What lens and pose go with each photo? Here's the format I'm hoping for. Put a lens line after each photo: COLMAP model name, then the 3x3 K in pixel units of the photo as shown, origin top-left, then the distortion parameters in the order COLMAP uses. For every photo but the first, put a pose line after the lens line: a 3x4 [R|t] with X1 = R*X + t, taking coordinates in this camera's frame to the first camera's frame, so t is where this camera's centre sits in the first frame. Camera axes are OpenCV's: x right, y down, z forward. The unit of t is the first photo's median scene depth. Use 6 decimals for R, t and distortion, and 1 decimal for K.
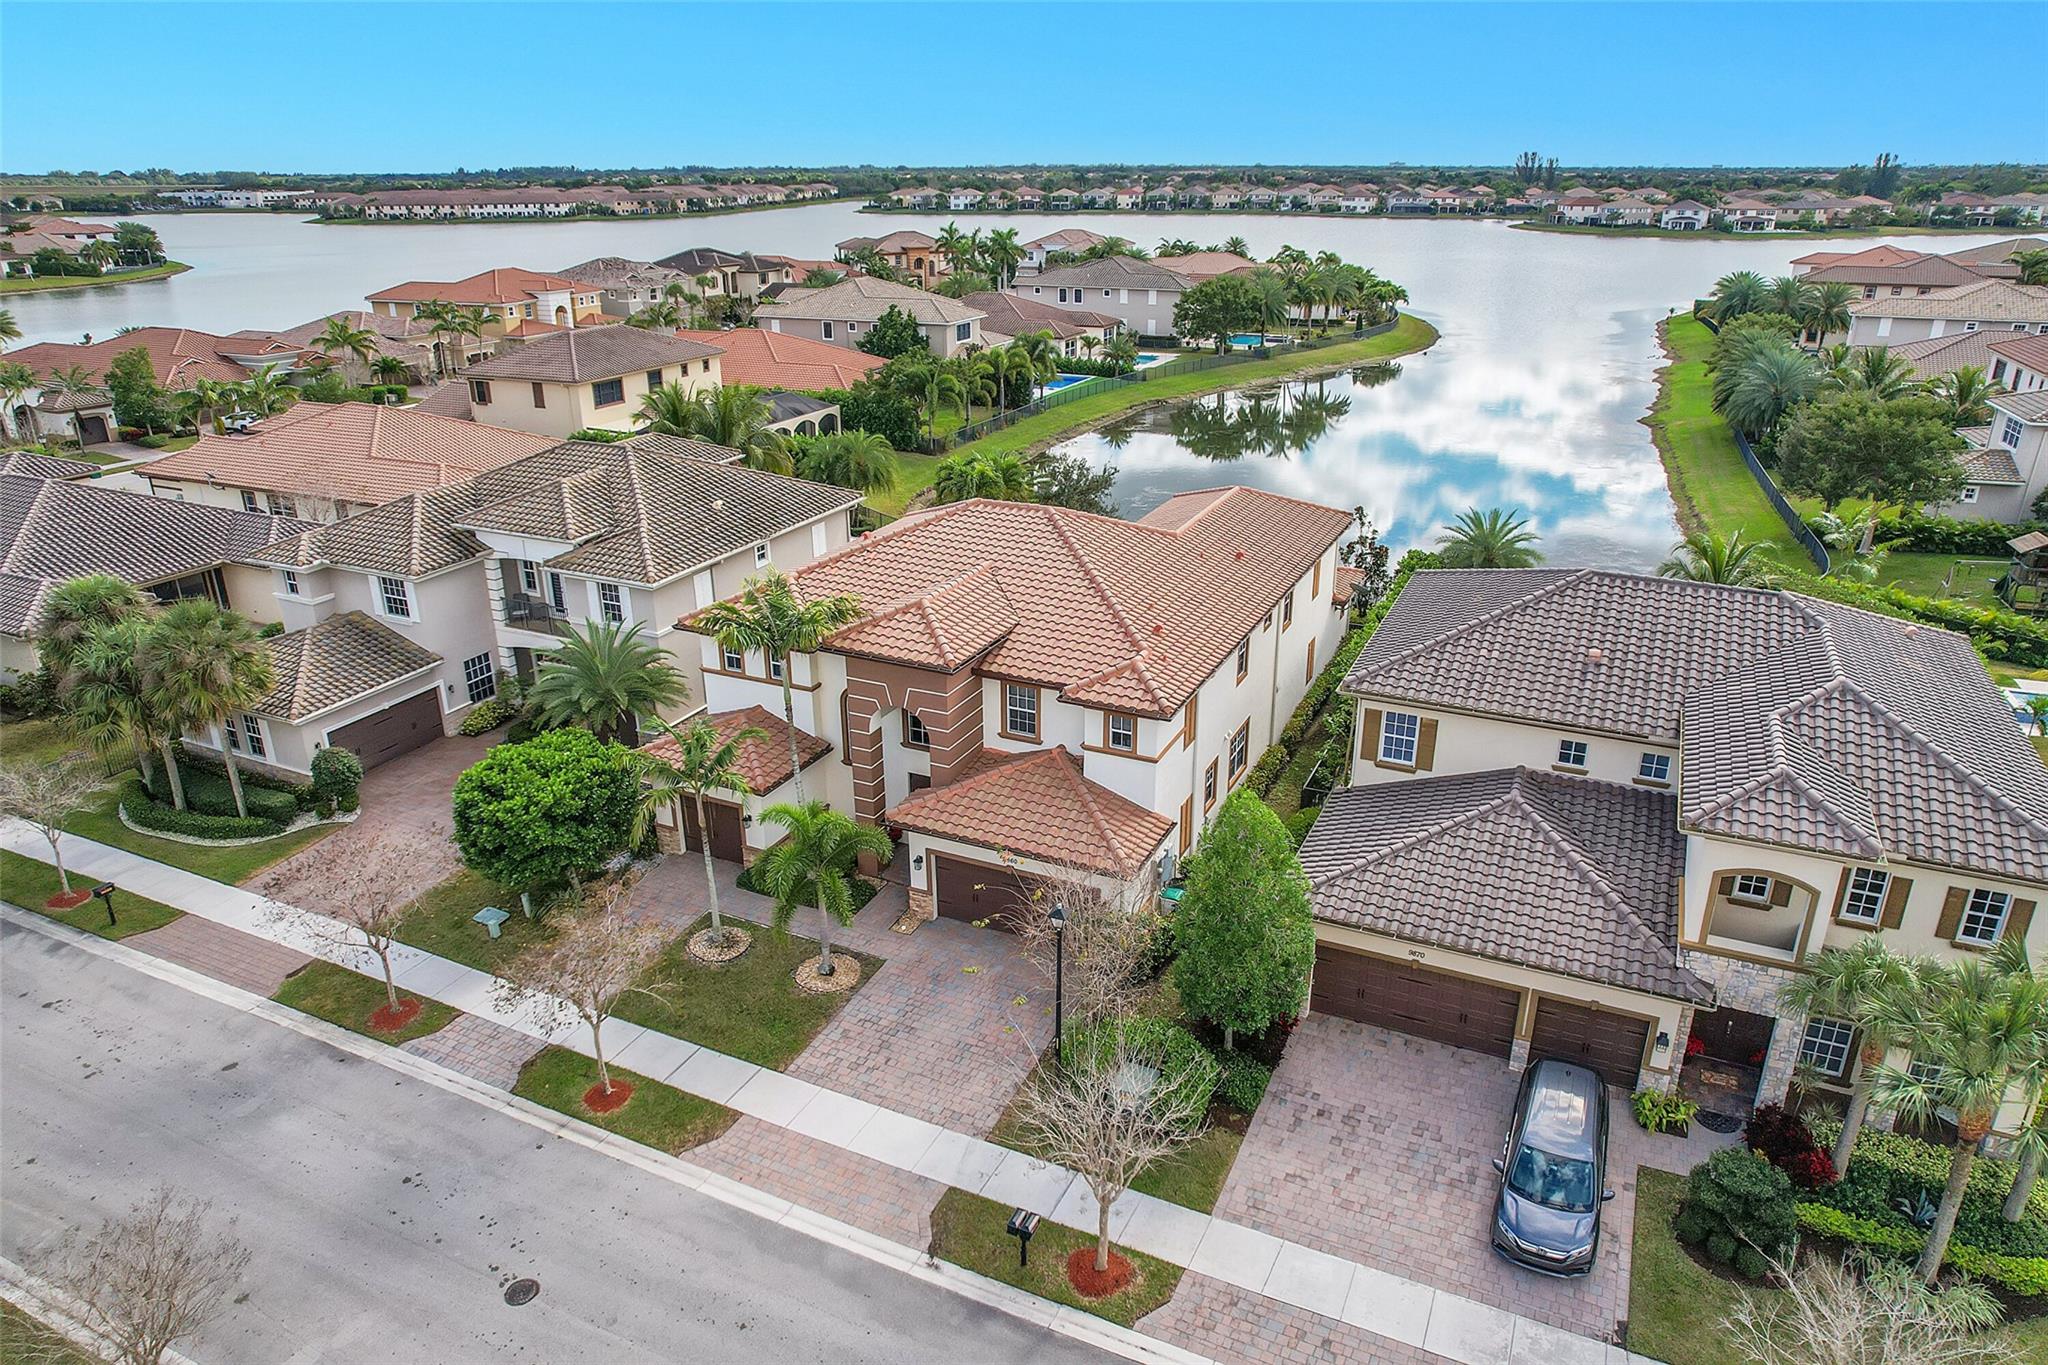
lens RADIAL K [[1303.1, 0, 1037.8], [0, 1303.1, 682.3], [0, 0, 1]] dist [-0.071322, 0.064599]
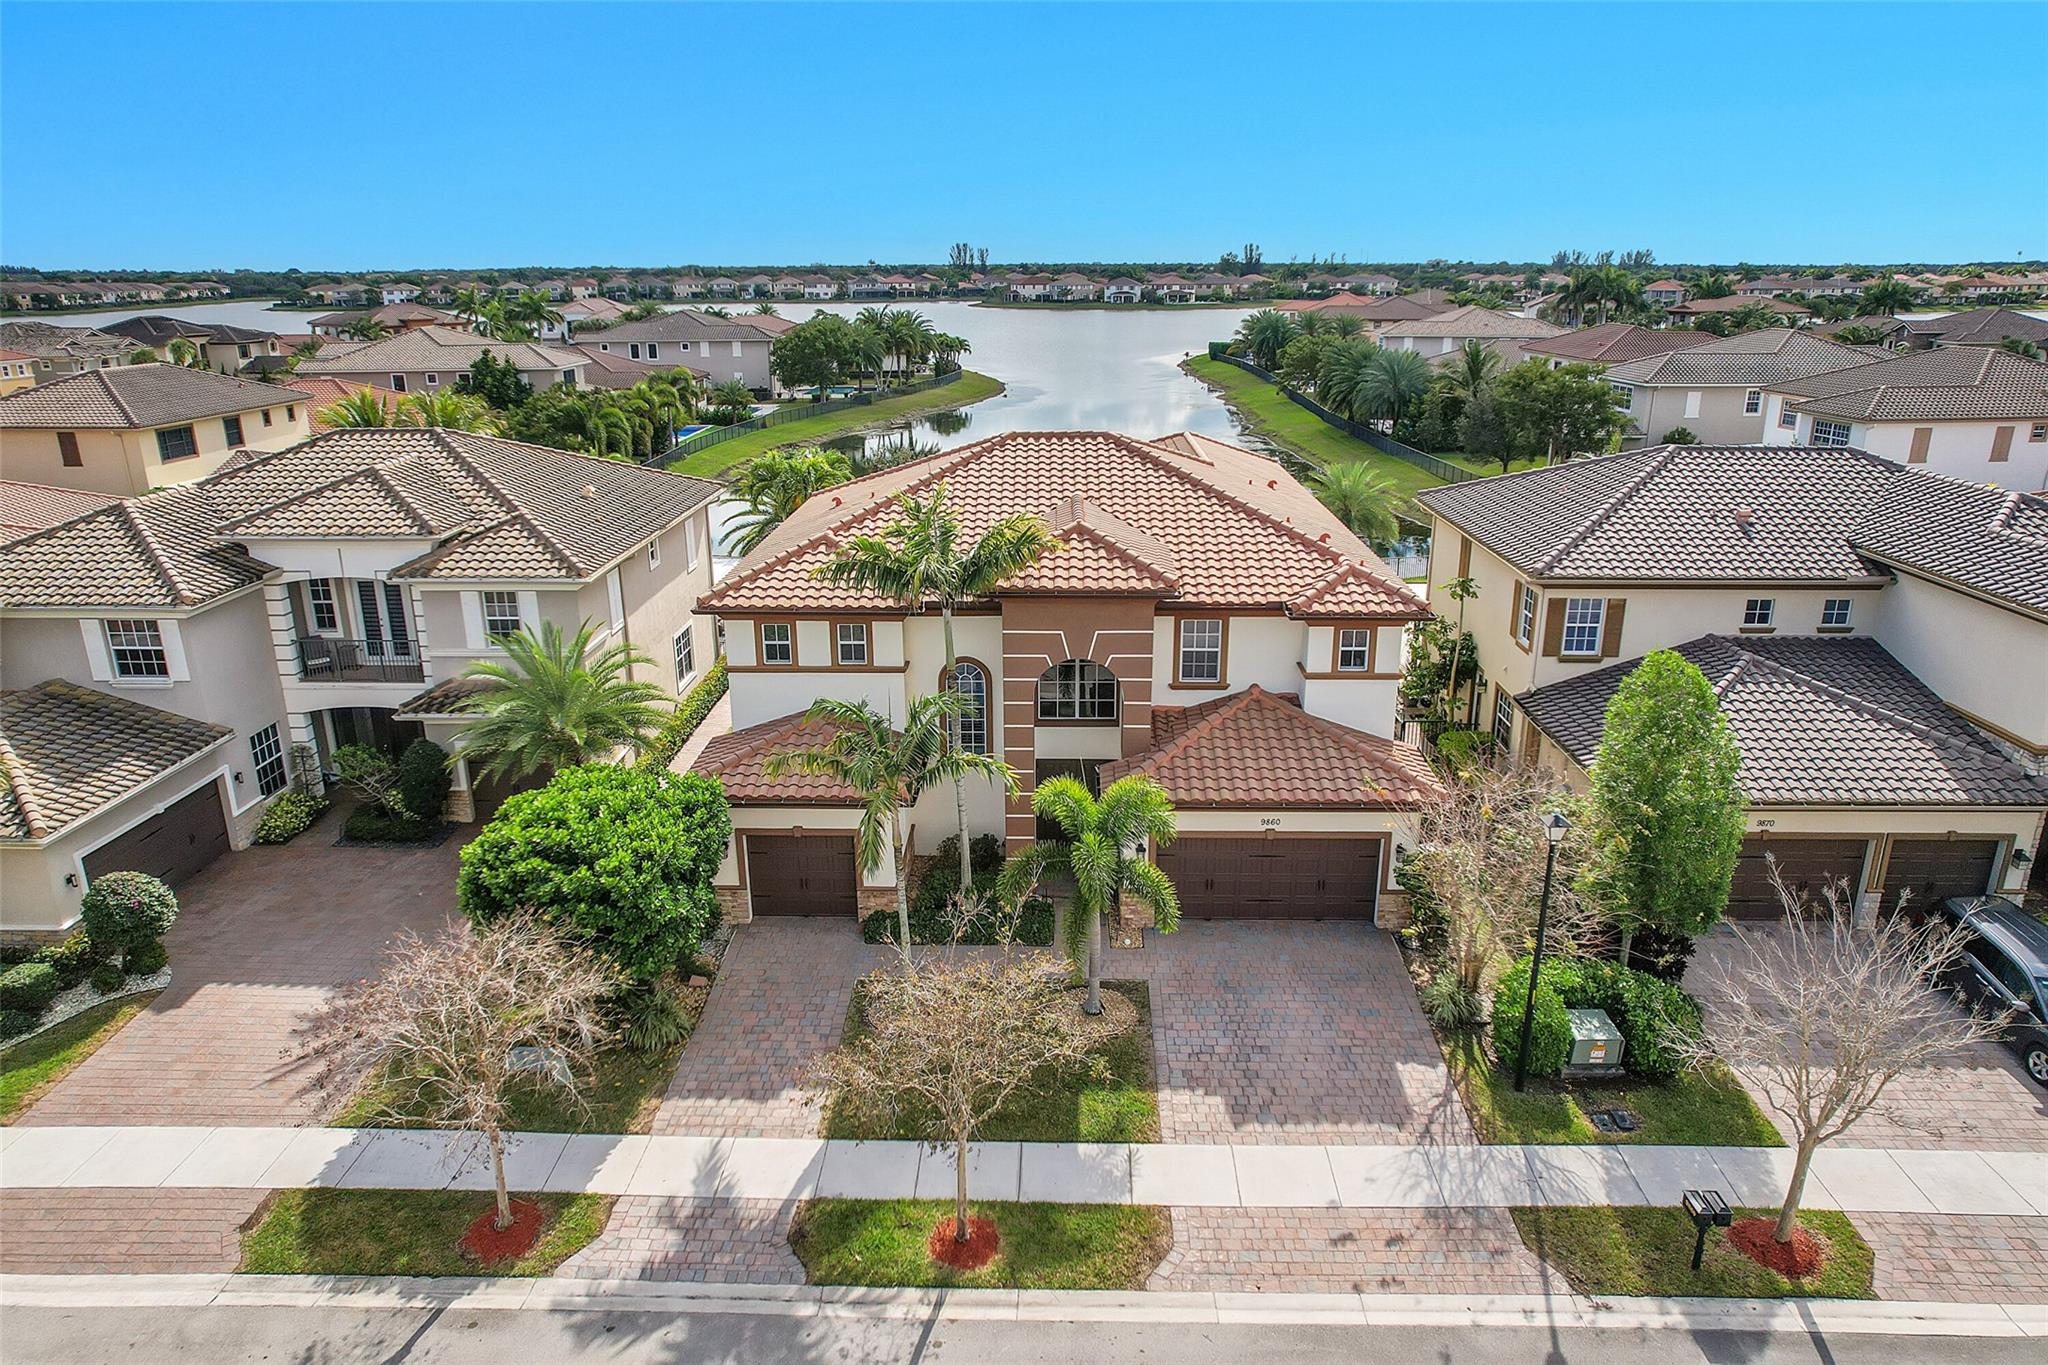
lens RADIAL K [[1303.1, 0, 1036.3], [0, 1303.1, 682.5], [0, 0, 1]] dist [-0.071322, 0.064599]
pose [[0.915044, -0.123662, 0.383929, -0.326308], [0.150641, 0.987743, -0.040886, 0.045878], [-0.374167, 0.095248, 0.922457, 0.224467]]
